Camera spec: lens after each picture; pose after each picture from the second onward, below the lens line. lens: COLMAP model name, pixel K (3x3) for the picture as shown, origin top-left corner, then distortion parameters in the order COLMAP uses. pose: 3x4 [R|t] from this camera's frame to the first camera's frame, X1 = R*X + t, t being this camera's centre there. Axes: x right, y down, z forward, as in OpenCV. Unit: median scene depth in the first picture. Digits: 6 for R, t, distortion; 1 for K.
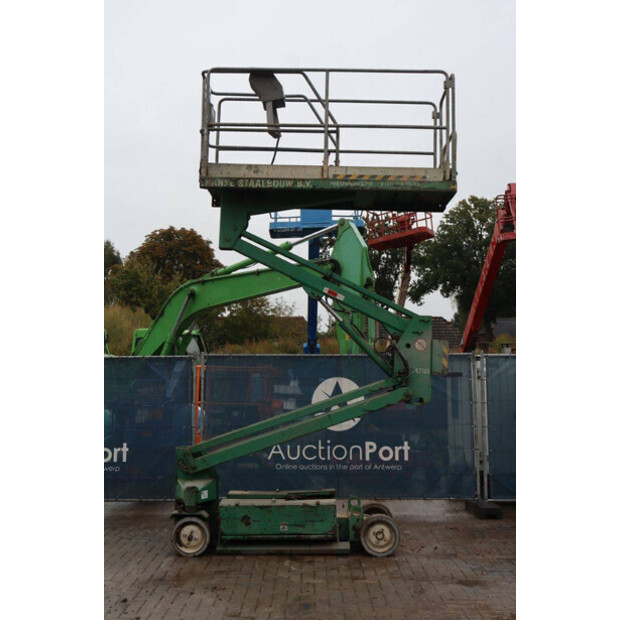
lens RADIAL K [[740.2, 0, 310.0], [0, 740.2, 310.0], [0, 0, 1]] dist [0.010469, 0.045882]
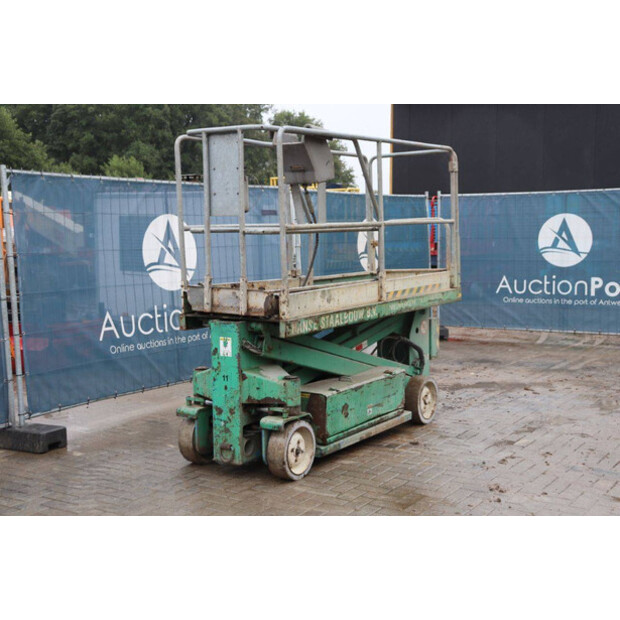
lens RADIAL K [[870.8, 0, 310.0], [0, 870.8, 310.0], [0, 0, 1]] dist [0.094135, 0.024718]
pose [[0.539961, -0.081506, 0.837735, -0.735815], [-0.068894, 0.987681, 0.140500, 0.069514], [-0.838866, -0.133579, 0.527694, 0.559282]]
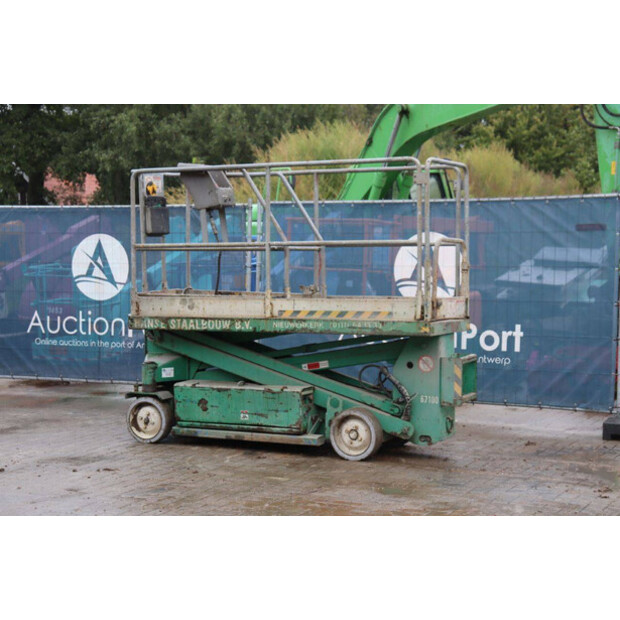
lens RADIAL K [[1224.0, 0, 310.0], [0, 1224.0, 310.0], [0, 0, 1]] dist [0.287565, -0.021963]
pose [[0.902368, 0.027934, -0.430061, 0.555992], [0.035438, 0.989708, 0.138644, -0.002676], [0.429508, -0.140348, 0.892090, -0.131949]]
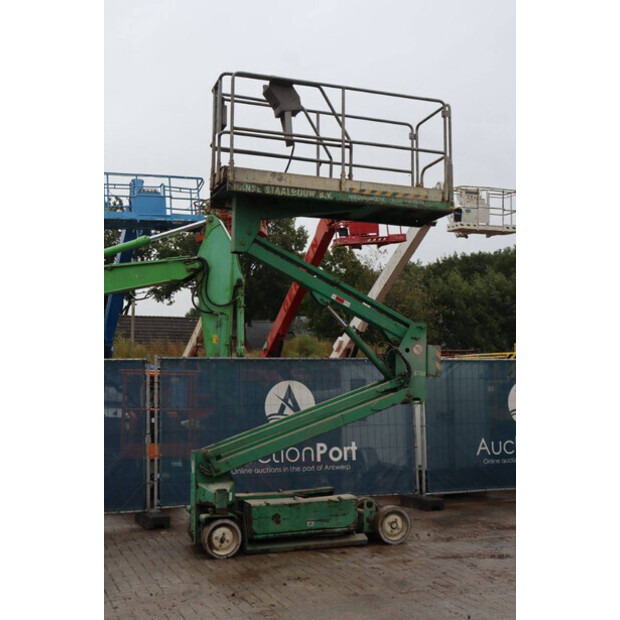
lens RADIAL K [[832.1, 0, 310.0], [0, 832.1, 310.0], [0, 0, 1]] dist [0.076251, 0.069979]
pose [[0.937359, 0.024610, 0.347496, -0.421050], [-0.024998, 0.999682, -0.003368, -0.003052], [-0.347468, -0.005529, 0.937676, -0.096663]]
